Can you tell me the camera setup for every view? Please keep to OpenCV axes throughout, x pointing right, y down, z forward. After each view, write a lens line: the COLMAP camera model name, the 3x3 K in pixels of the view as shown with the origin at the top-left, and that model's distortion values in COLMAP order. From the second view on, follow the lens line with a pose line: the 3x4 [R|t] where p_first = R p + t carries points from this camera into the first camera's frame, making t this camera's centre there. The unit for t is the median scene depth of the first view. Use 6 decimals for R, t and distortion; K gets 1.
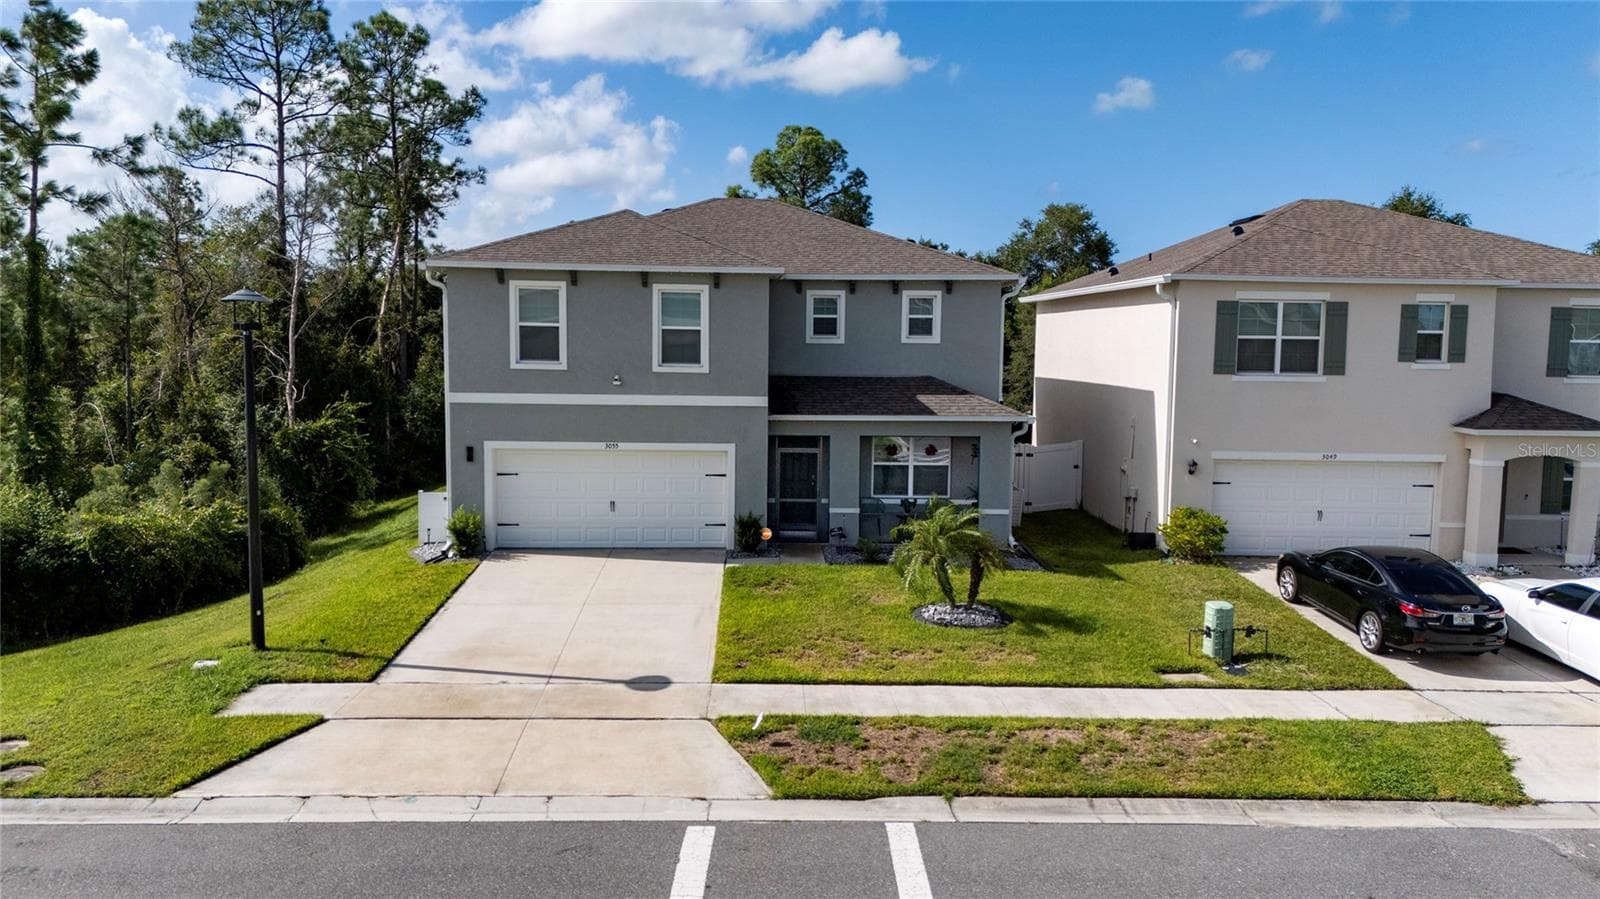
lens RADIAL K [[1187.3, 0, 800.0], [0, 1187.3, 449.5], [0, 0, 1]] dist [0.032215, -0.004924]
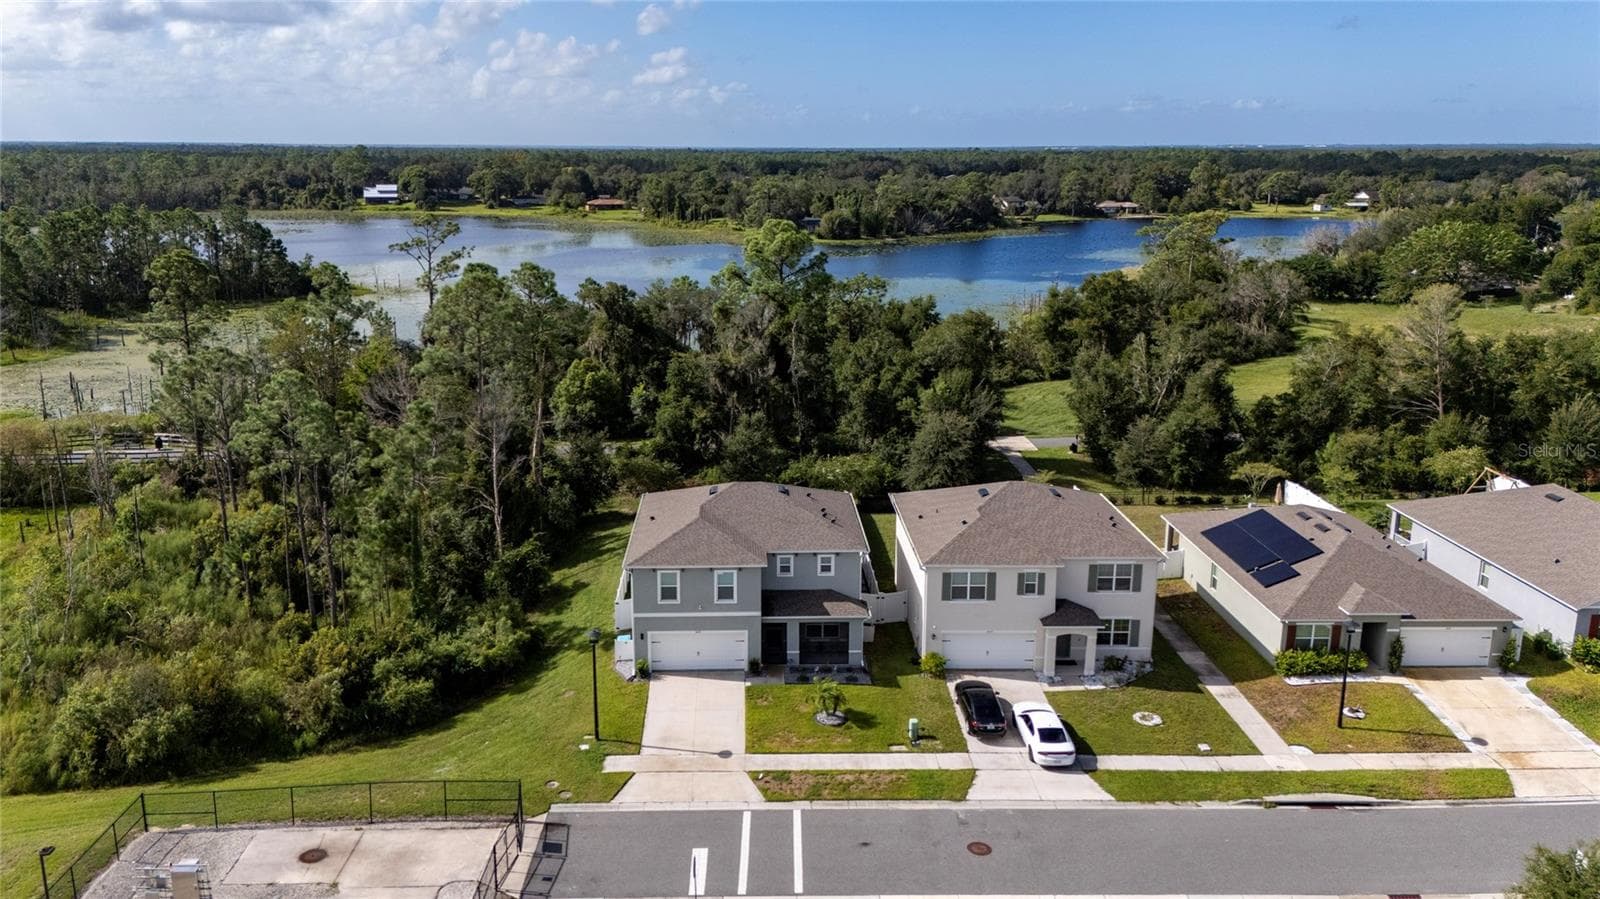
lens RADIAL K [[1224.8, 0, 776.0], [0, 1224.8, 422.9], [0, 0, 1]] dist [0.026370, 0.000949]
pose [[0.999848, -0.010783, -0.013678, 0.042907], [0.012451, 0.991645, 0.128396, -0.760537], [0.012179, -0.128547, 0.991629, -1.475234]]
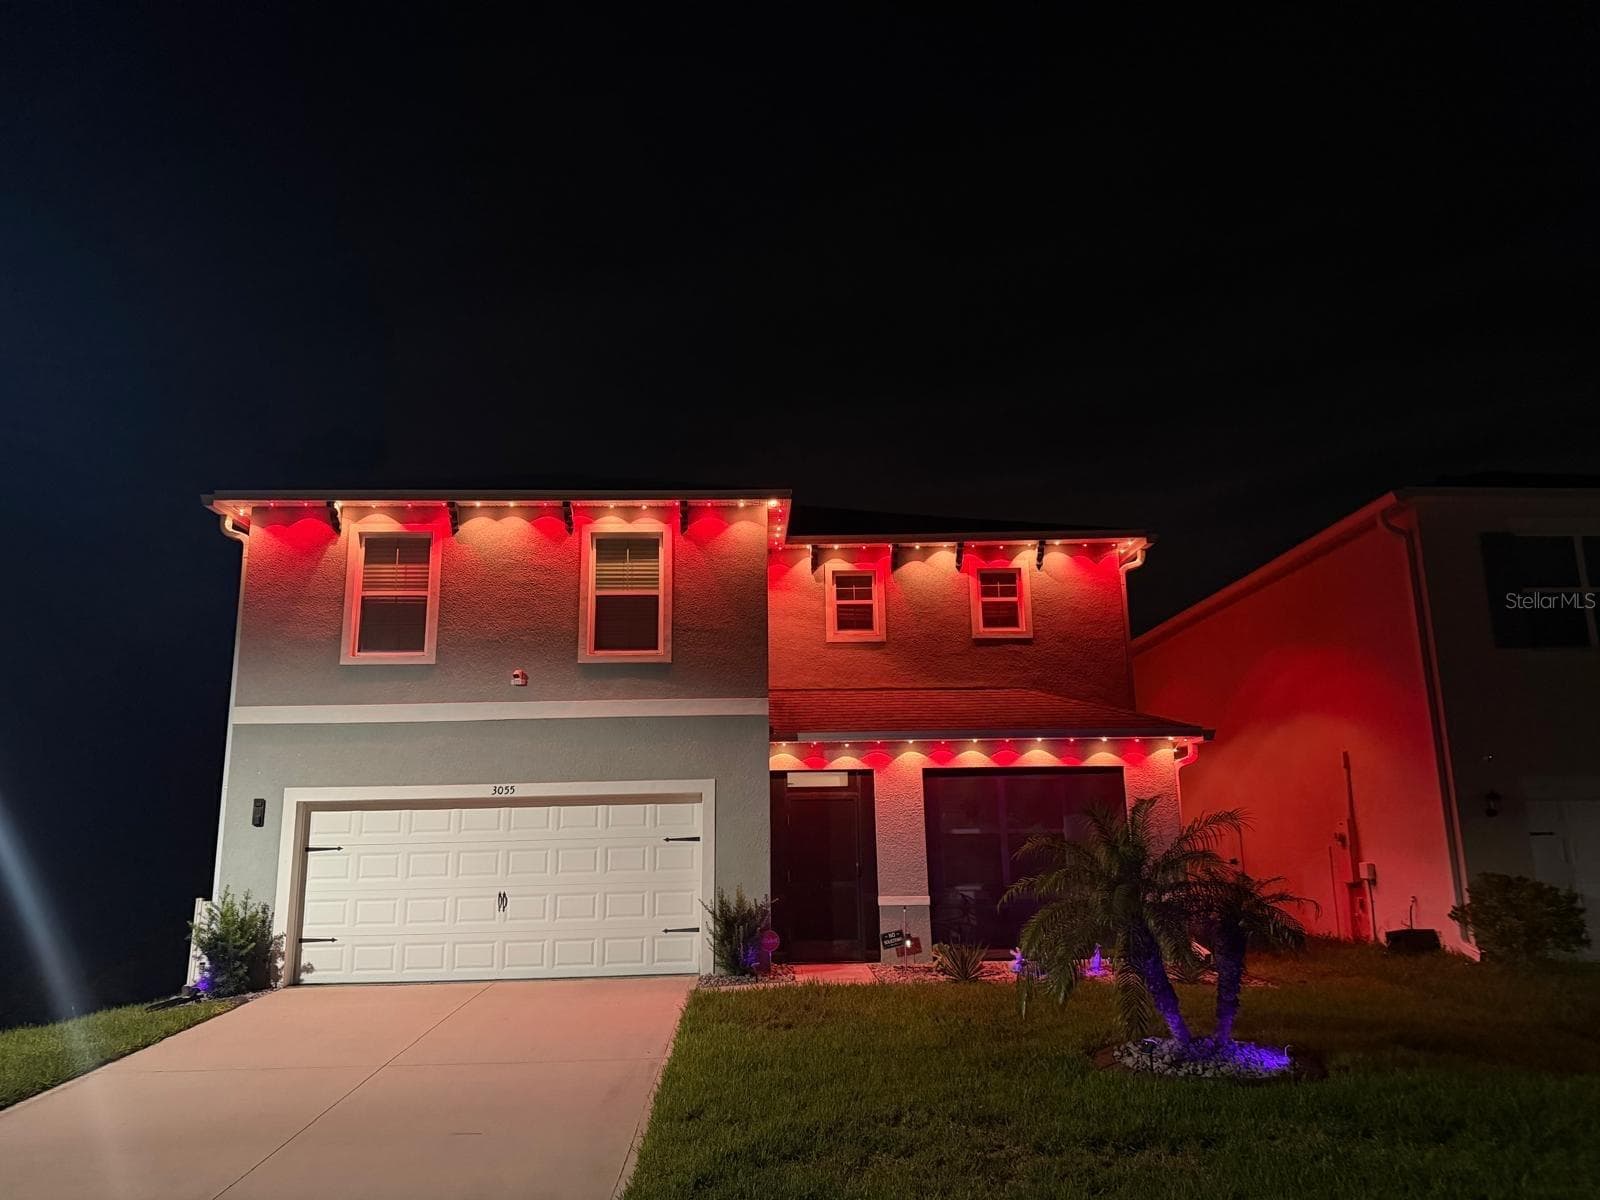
lens RADIAL K [[1163.6, 0, 824.2], [0, 1163.6, 597.5], [0, 0, 1]] dist [0.014813, 0.001896]
pose [[0.999532, -0.028775, 0.010366, -0.003960], [0.030563, 0.952549, -0.302846, 0.085357], [-0.001159, 0.303022, 0.952983, 0.423842]]
